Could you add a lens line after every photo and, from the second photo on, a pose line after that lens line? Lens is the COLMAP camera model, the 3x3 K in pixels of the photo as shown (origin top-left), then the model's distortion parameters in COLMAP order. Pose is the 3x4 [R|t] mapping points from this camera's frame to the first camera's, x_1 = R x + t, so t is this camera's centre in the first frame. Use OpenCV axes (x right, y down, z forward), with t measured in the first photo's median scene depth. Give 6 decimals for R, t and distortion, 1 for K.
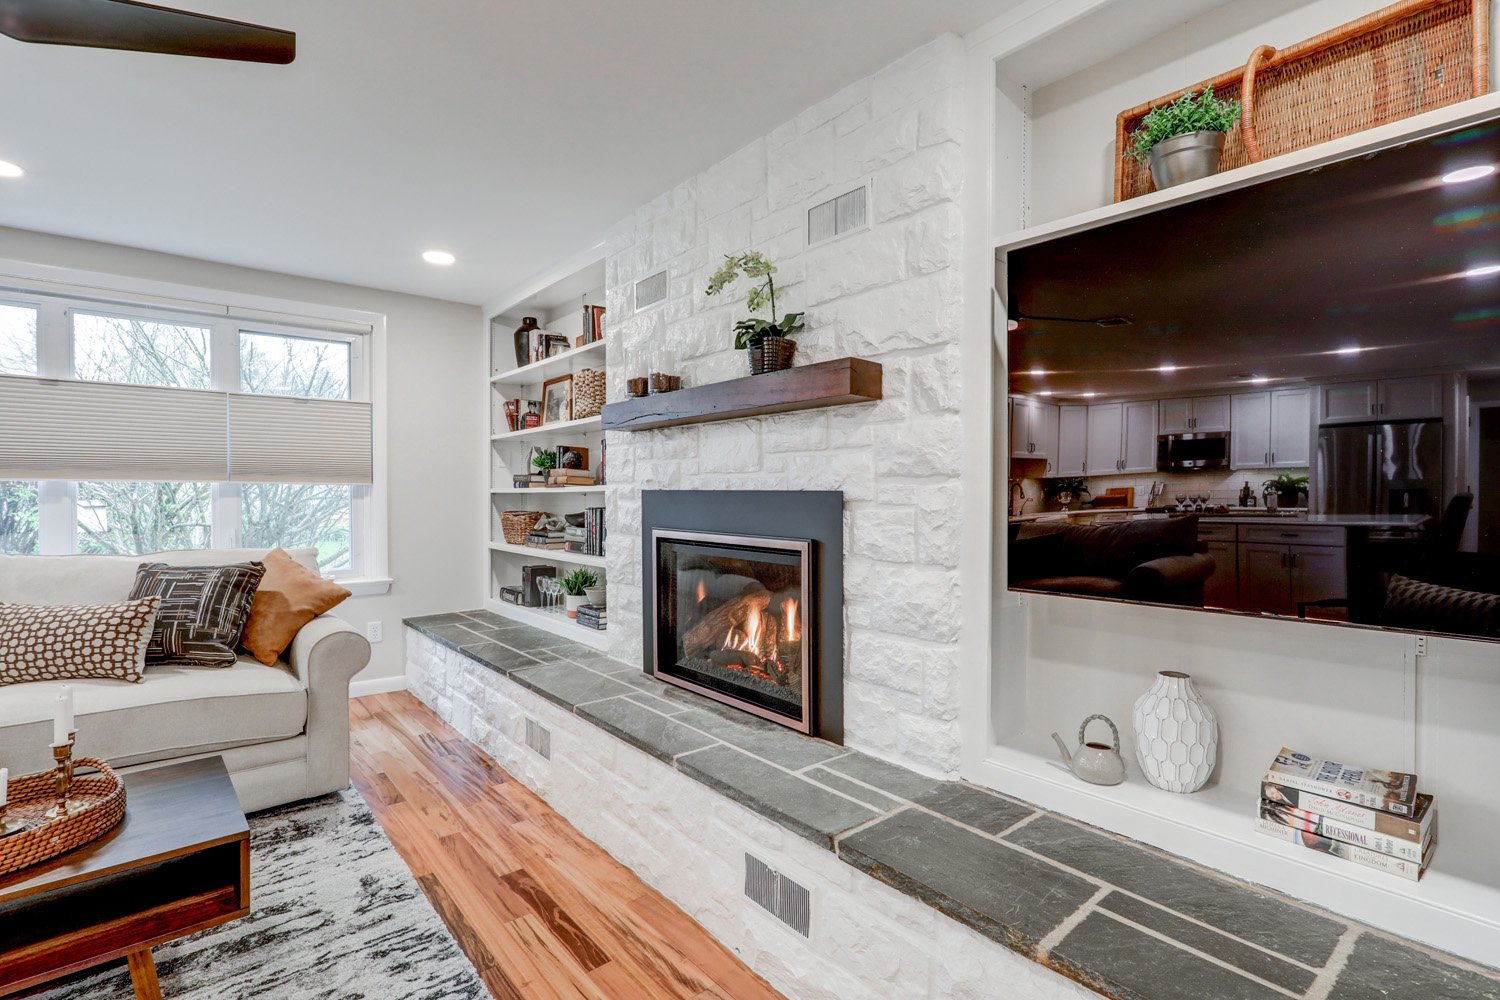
lens RADIAL K [[682.5, 0, 757.2], [0, 682.5, 504.1], [0, 0, 1]] dist [0.002236, 0.000341]
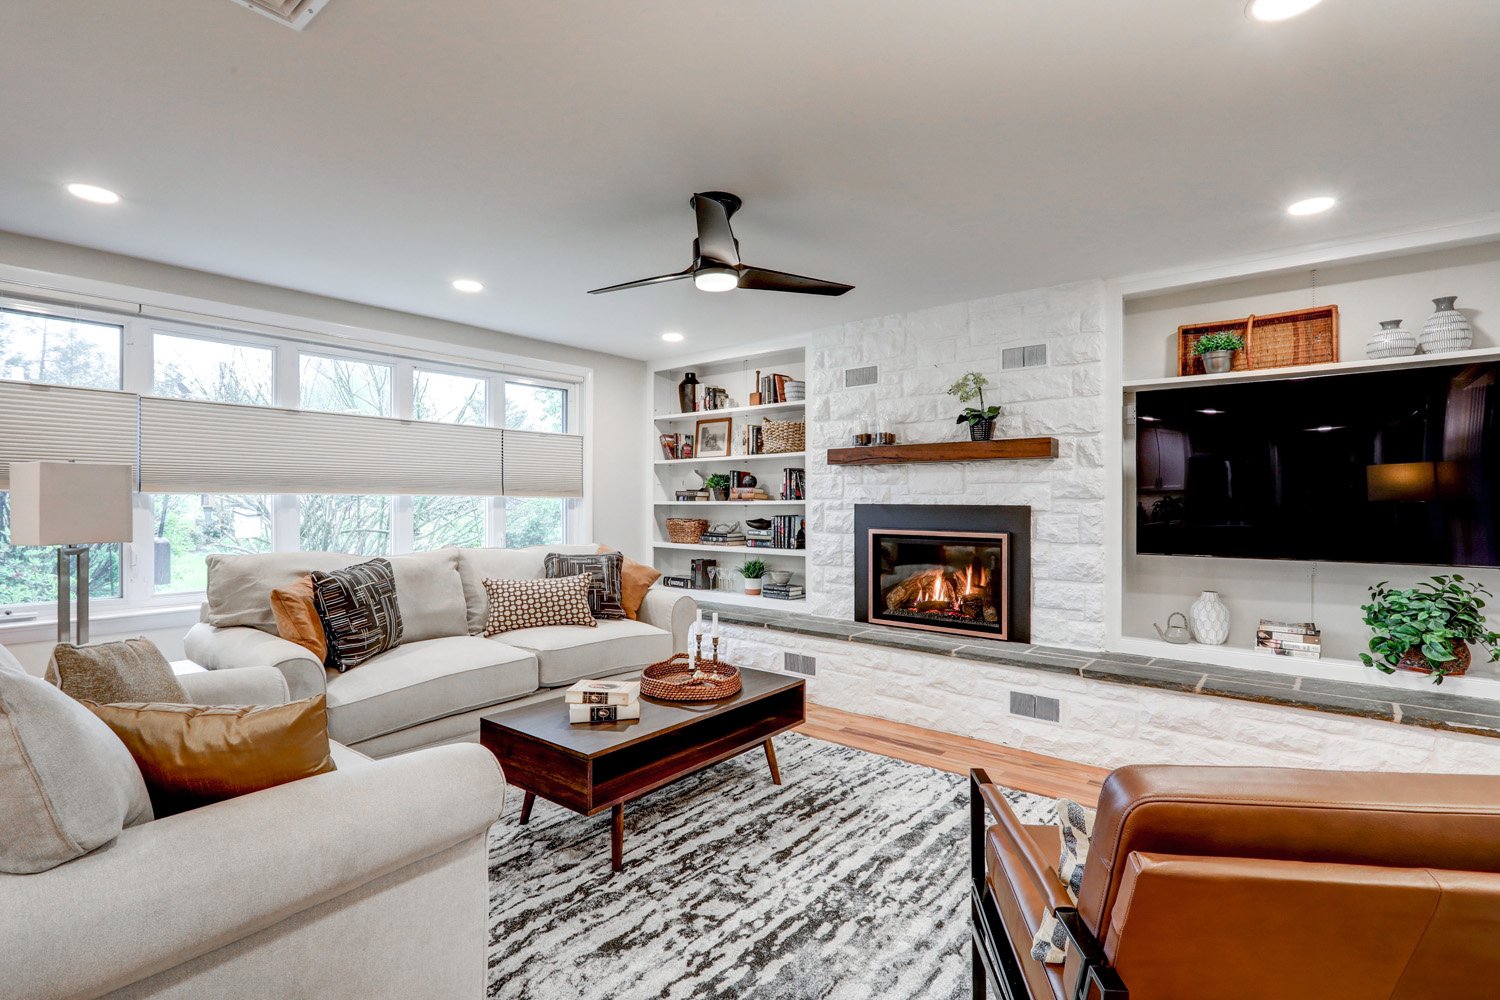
lens RADIAL K [[682.5, 0, 751.0], [0, 682.5, 505.1], [0, 0, 1]] dist [0.002236, 0.000341]
pose [[0.983951, 0.002198, 0.178423, -0.738401], [0.000048, 0.999921, -0.012584, 0.001852], [-0.178437, 0.012391, 0.983873, -0.533635]]
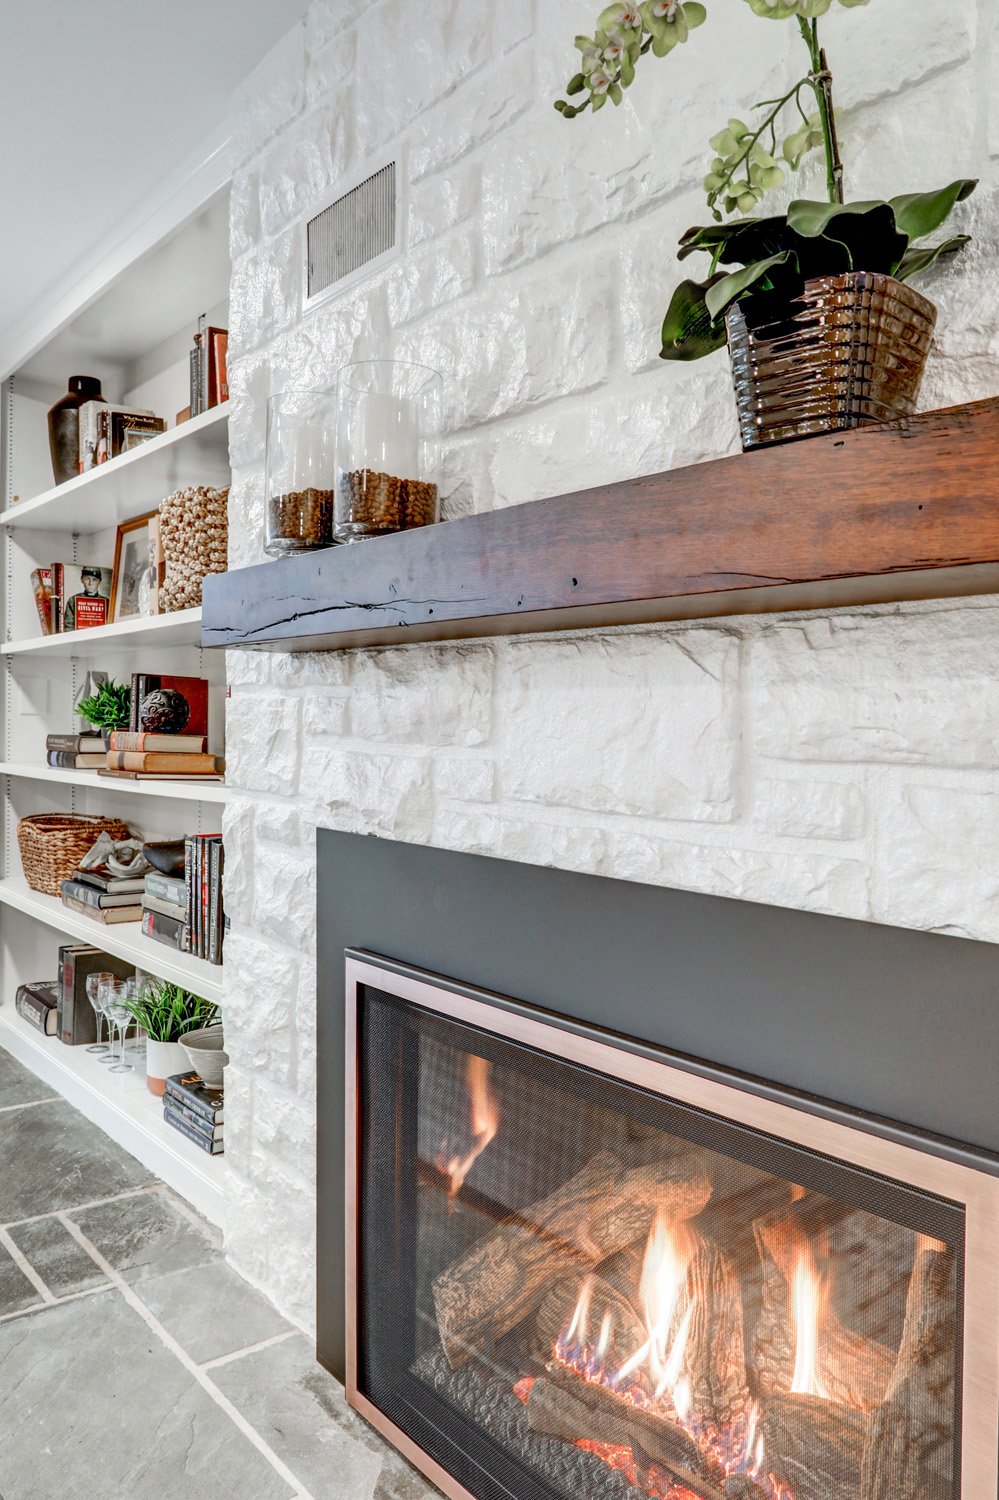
lens RADIAL K [[1067.0, 0, 499.8], [0, 1067.0, 744.1], [0, 0, 1]] dist [0.028487, -0.005397]
pose [[0.999491, 0.011496, -0.029769, -0.068148], [-0.011326, 0.999919, 0.005850, -0.071444], [0.029834, -0.005510, 0.999540, 0.511241]]
